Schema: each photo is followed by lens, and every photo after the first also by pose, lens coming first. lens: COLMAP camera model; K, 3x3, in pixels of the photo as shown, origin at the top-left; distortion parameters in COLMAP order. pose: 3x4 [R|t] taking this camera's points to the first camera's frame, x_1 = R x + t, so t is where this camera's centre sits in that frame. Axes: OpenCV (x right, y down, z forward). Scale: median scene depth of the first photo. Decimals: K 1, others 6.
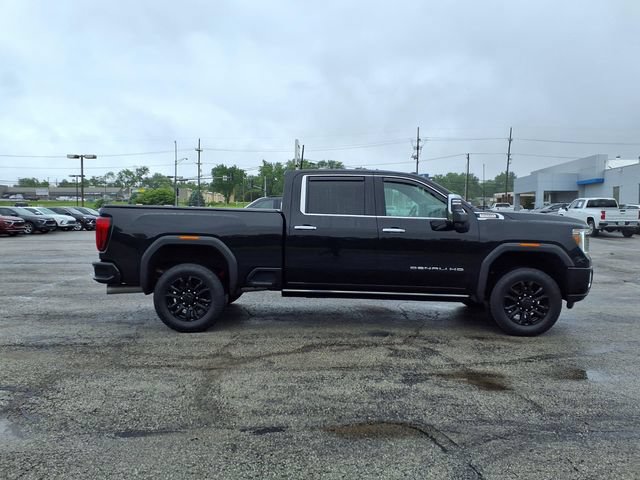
lens RADIAL K [[511.9, 0, 317.8], [0, 511.9, 240.1], [0, 0, 1]] dist [0.079621, -0.101659]
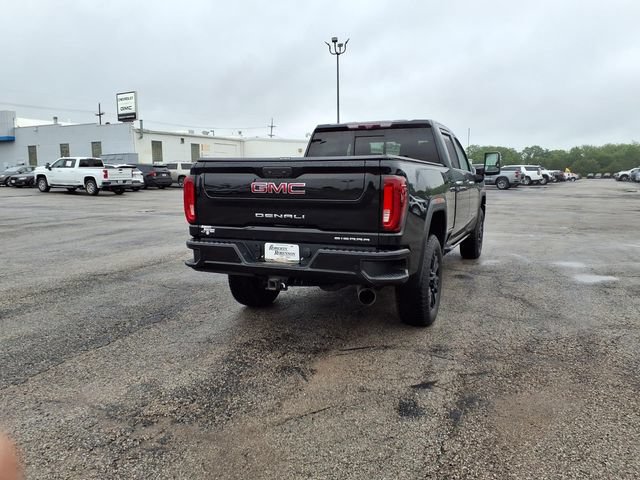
lens RADIAL K [[506.0, 0, 321.6], [0, 506.0, 240.2], [0, 0, 1]] dist [0.072211, -0.091035]
pose [[0.374019, -0.131880, 0.917996, -1.005038], [0.061071, 0.991192, 0.117513, -0.045608], [-0.925408, 0.012111, 0.378779, 0.866793]]
